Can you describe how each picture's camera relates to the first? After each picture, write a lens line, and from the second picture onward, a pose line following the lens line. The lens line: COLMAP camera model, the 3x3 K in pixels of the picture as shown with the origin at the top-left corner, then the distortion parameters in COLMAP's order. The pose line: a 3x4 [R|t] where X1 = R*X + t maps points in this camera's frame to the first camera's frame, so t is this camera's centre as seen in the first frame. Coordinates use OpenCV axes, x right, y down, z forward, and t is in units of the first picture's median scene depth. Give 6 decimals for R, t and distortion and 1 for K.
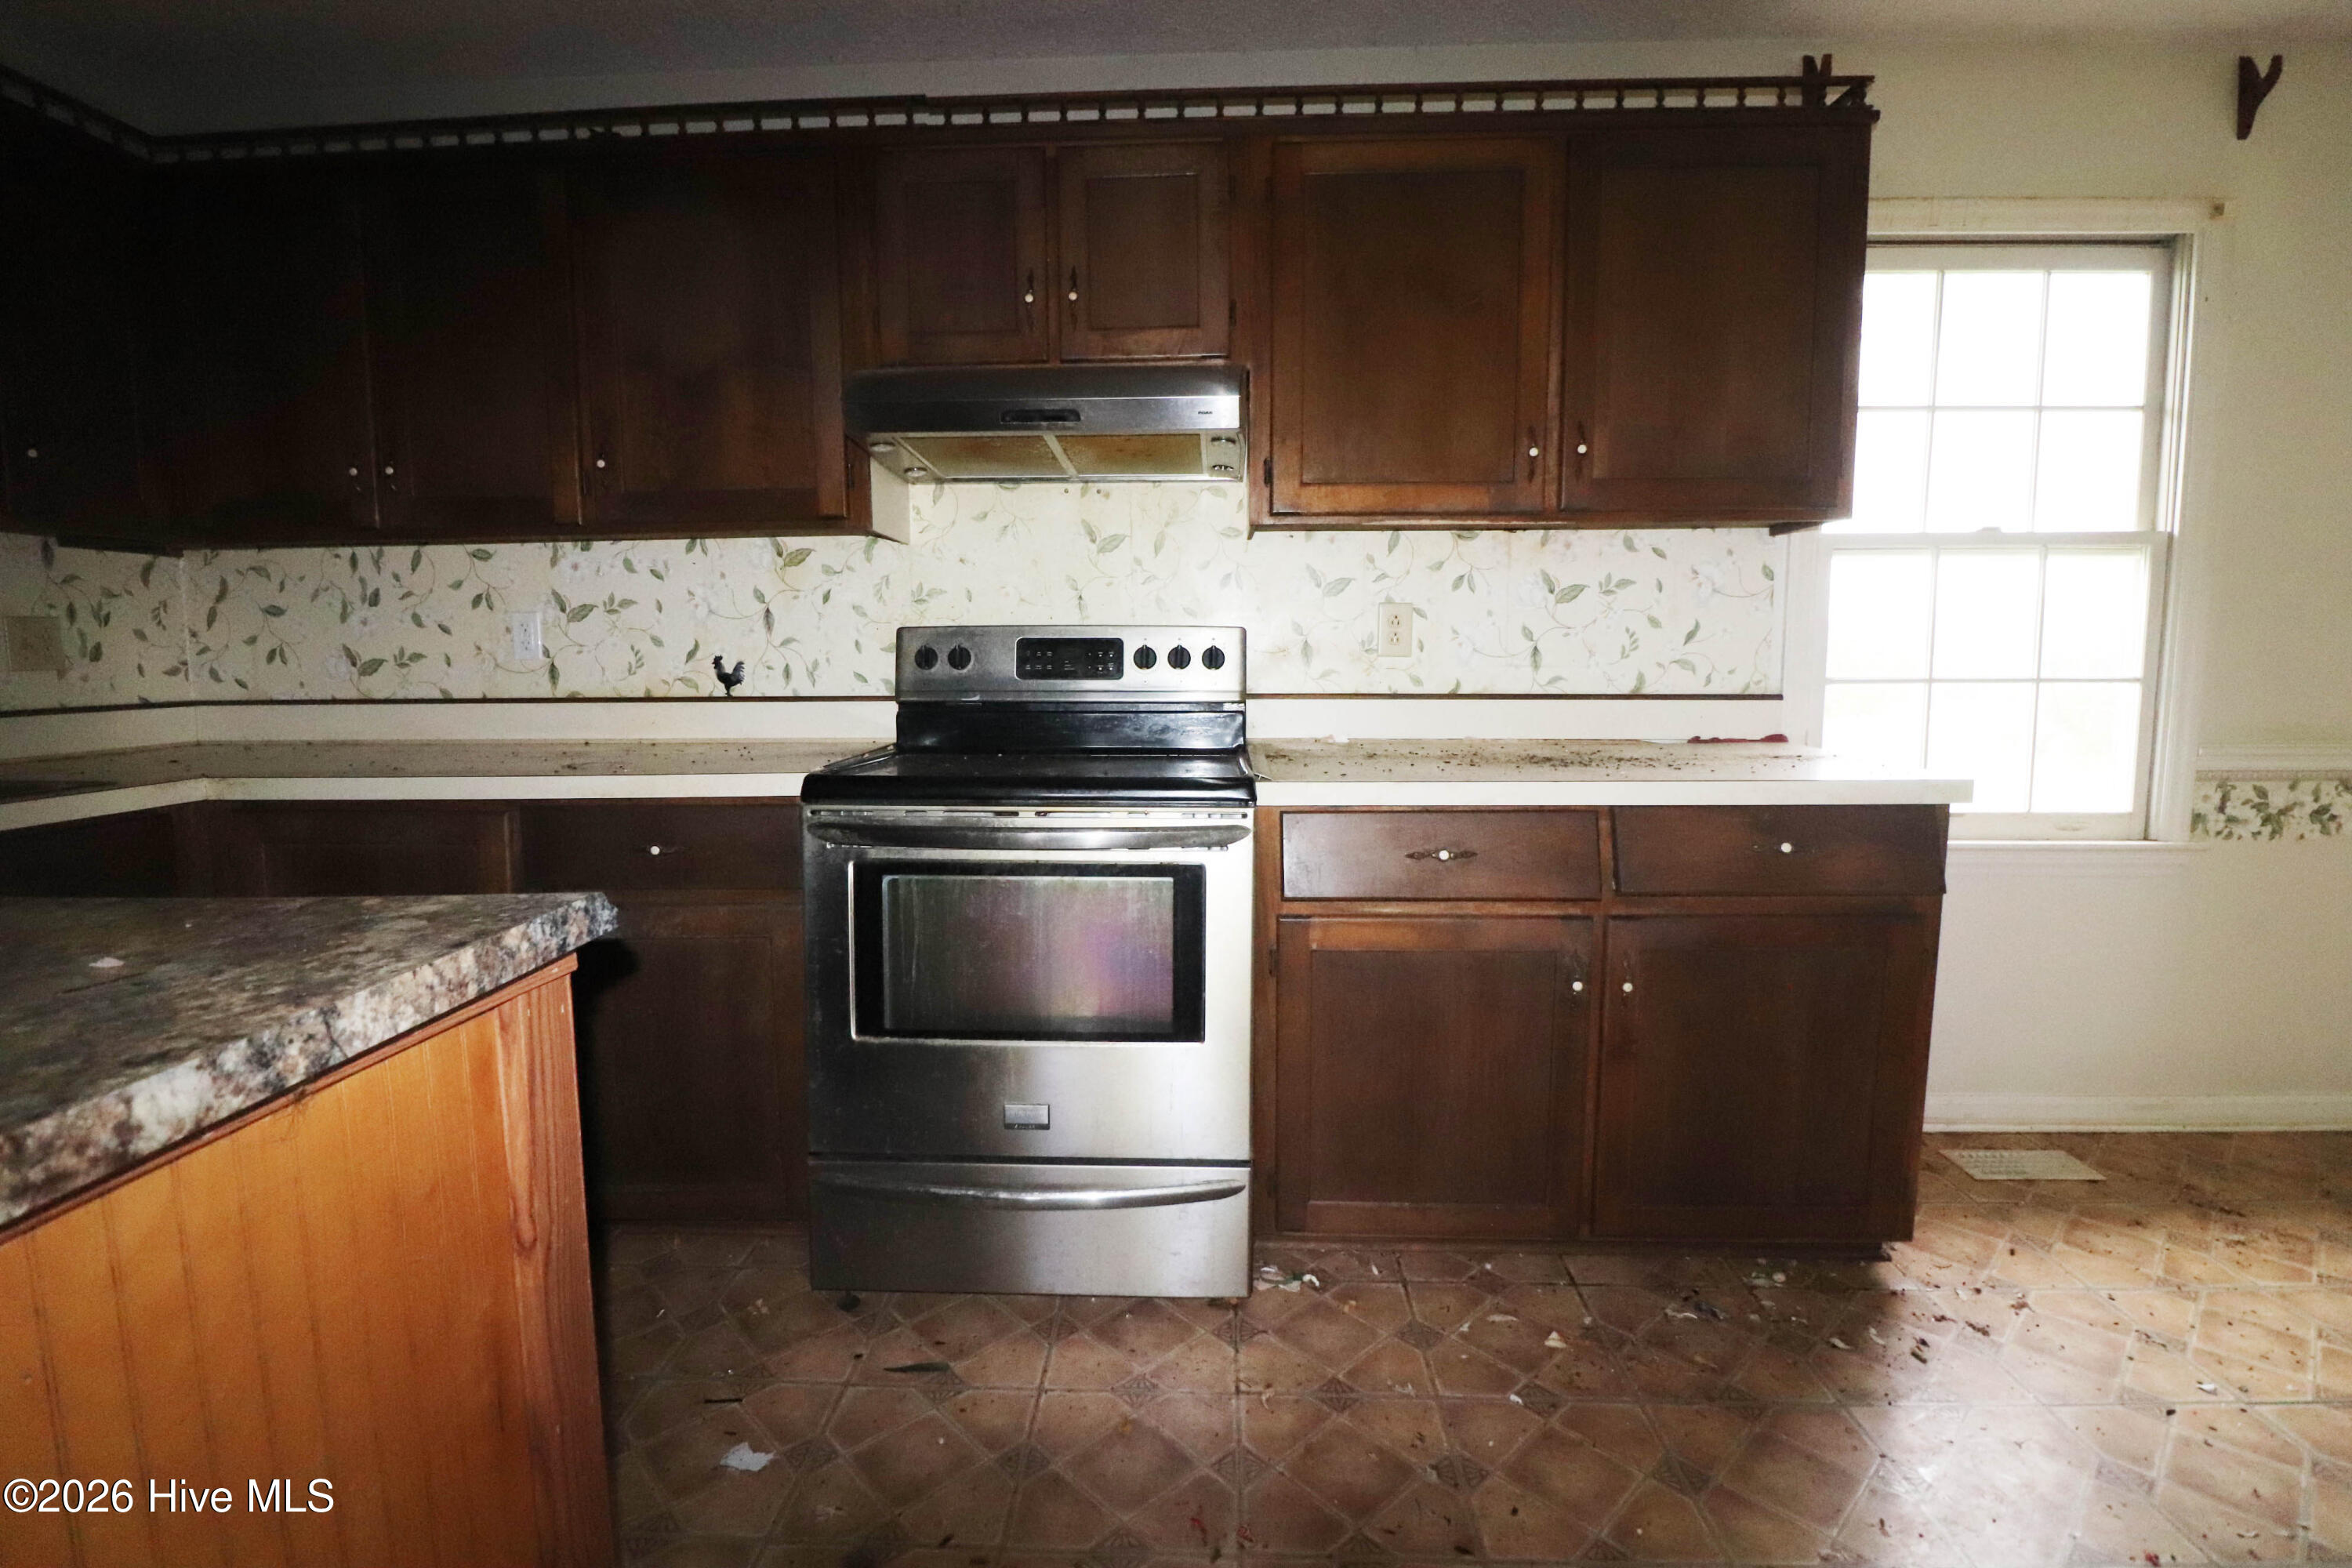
lens RADIAL K [[1081.2, 0, 1170.2], [0, 1081.2, 765.0], [0, 0, 1]] dist [-0.005556, -0.010858]
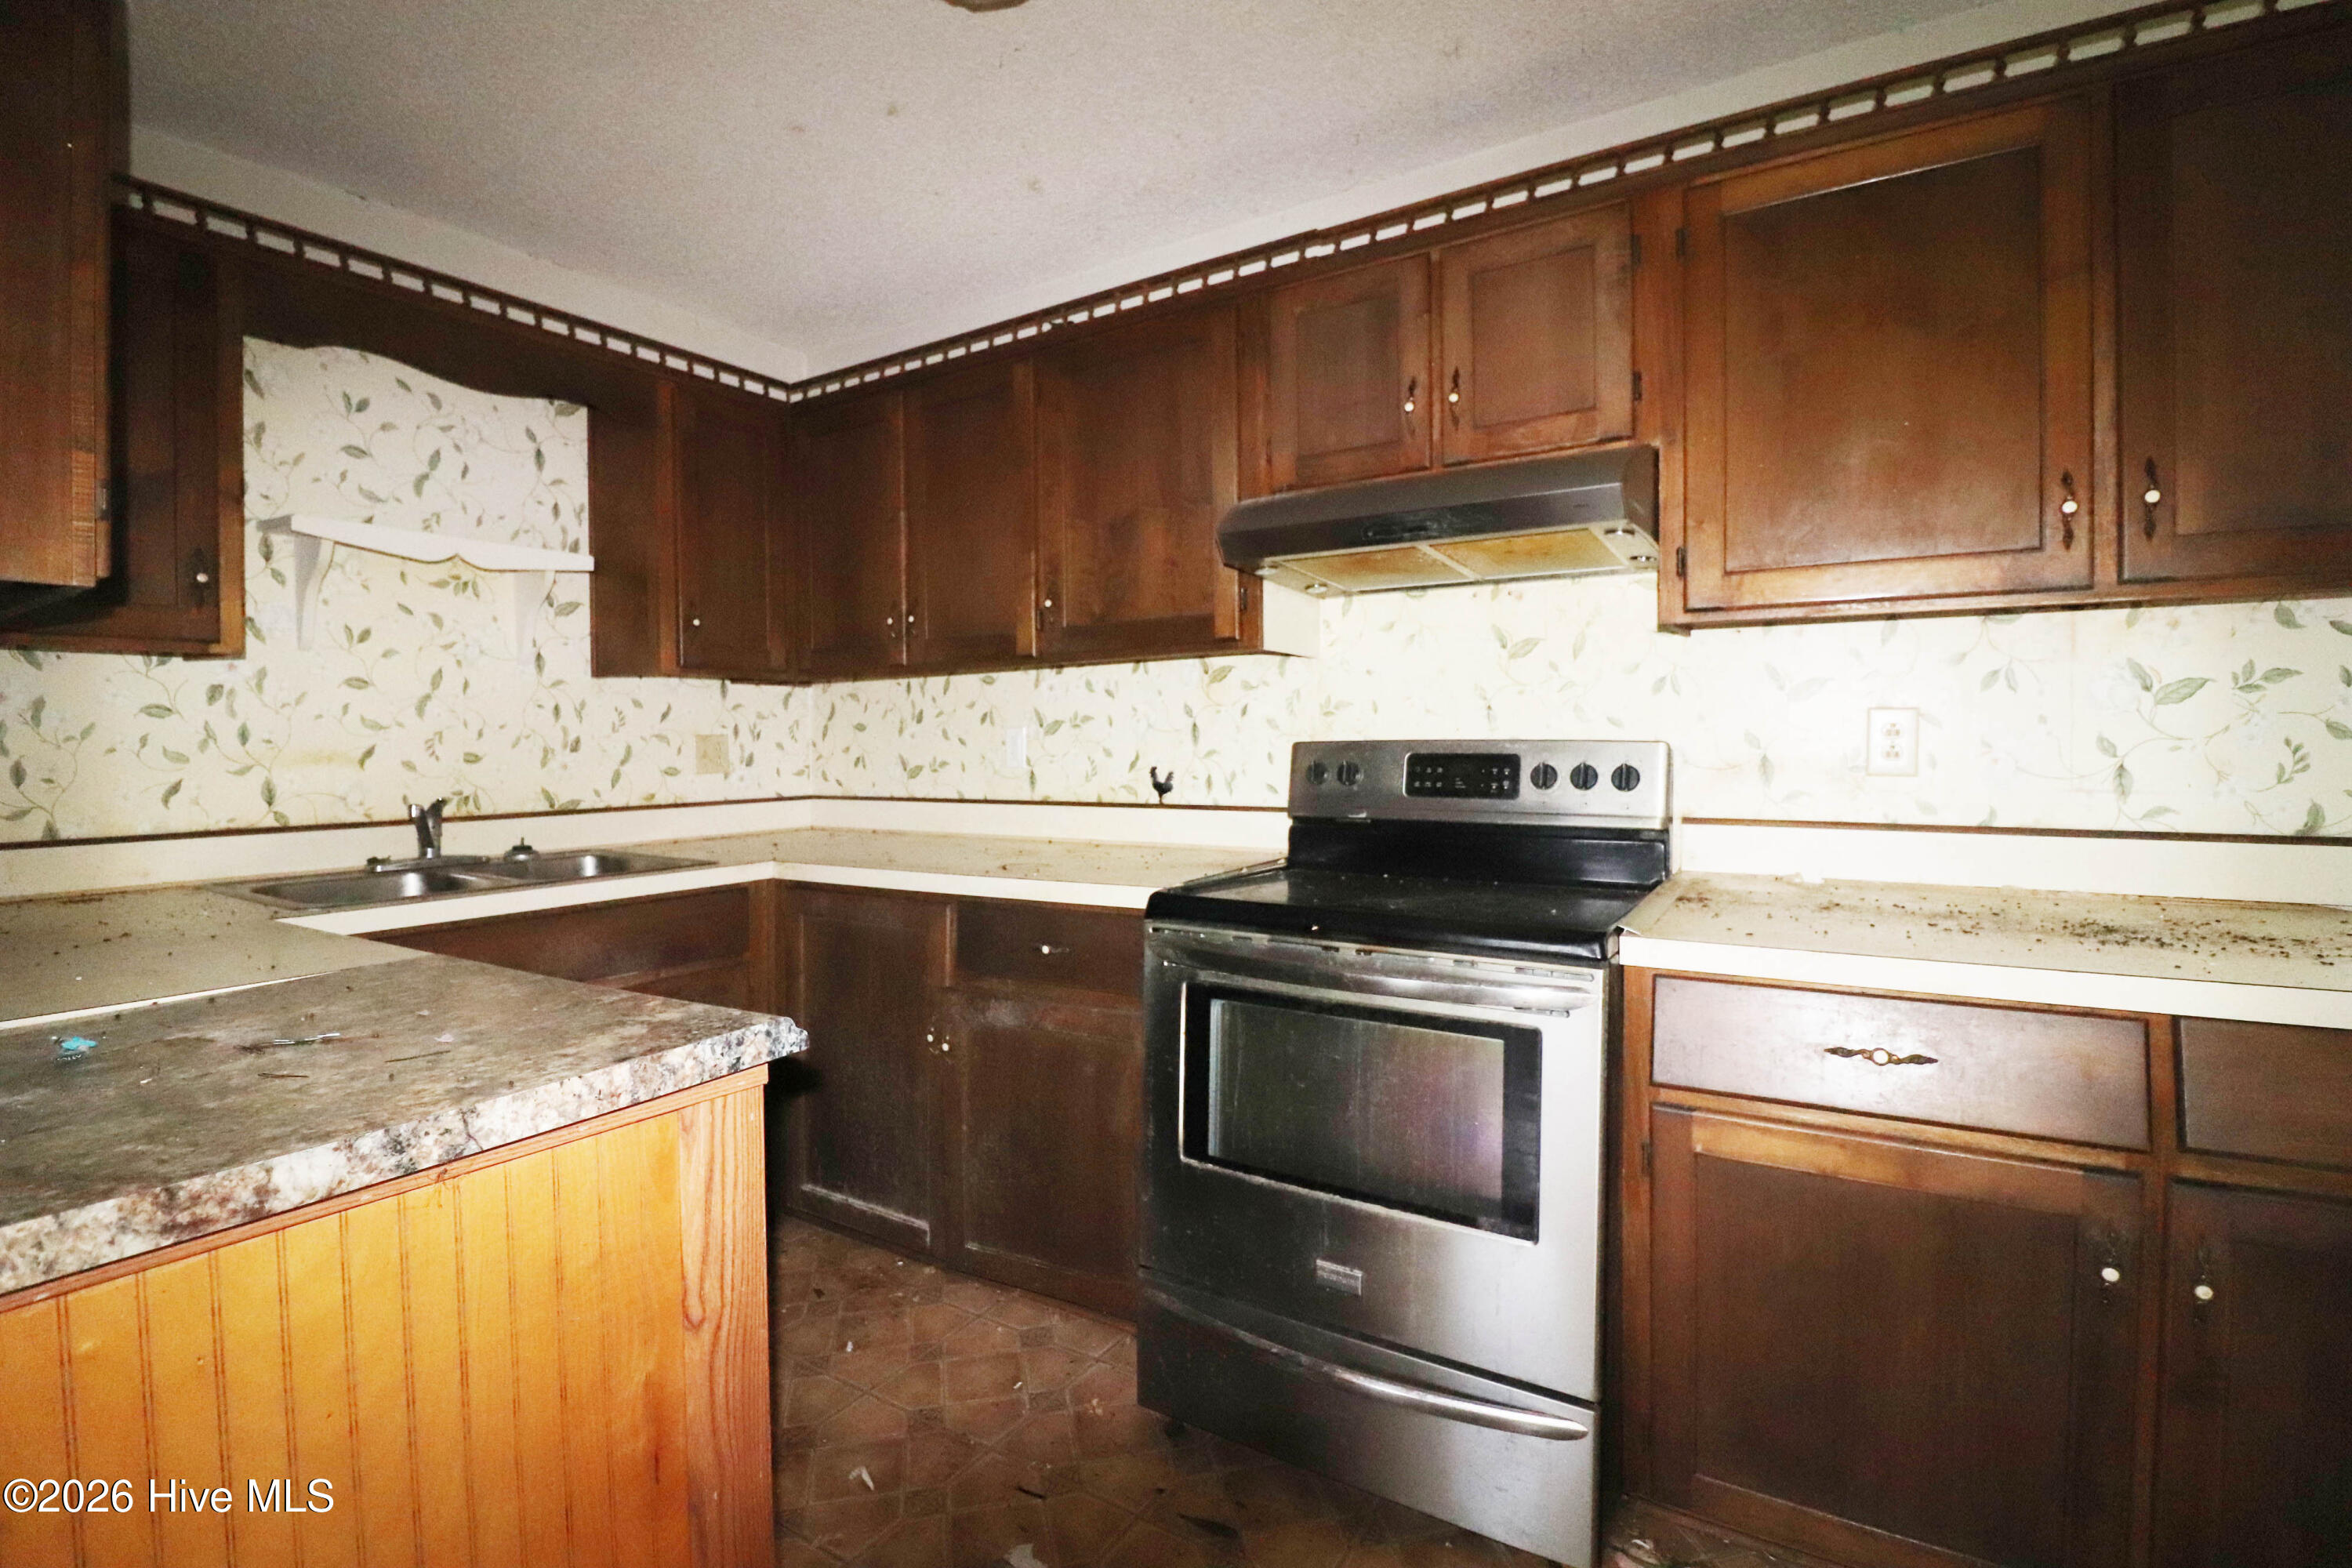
lens RADIAL K [[1081.2, 0, 1175.9], [0, 1081.2, 761.6], [0, 0, 1]] dist [-0.005556, -0.010858]
pose [[0.866493, 0.006684, -0.499145, 0.172659], [-0.046036, 0.996719, -0.066571, -0.041250], [0.497062, 0.080662, 0.863958, 0.084956]]
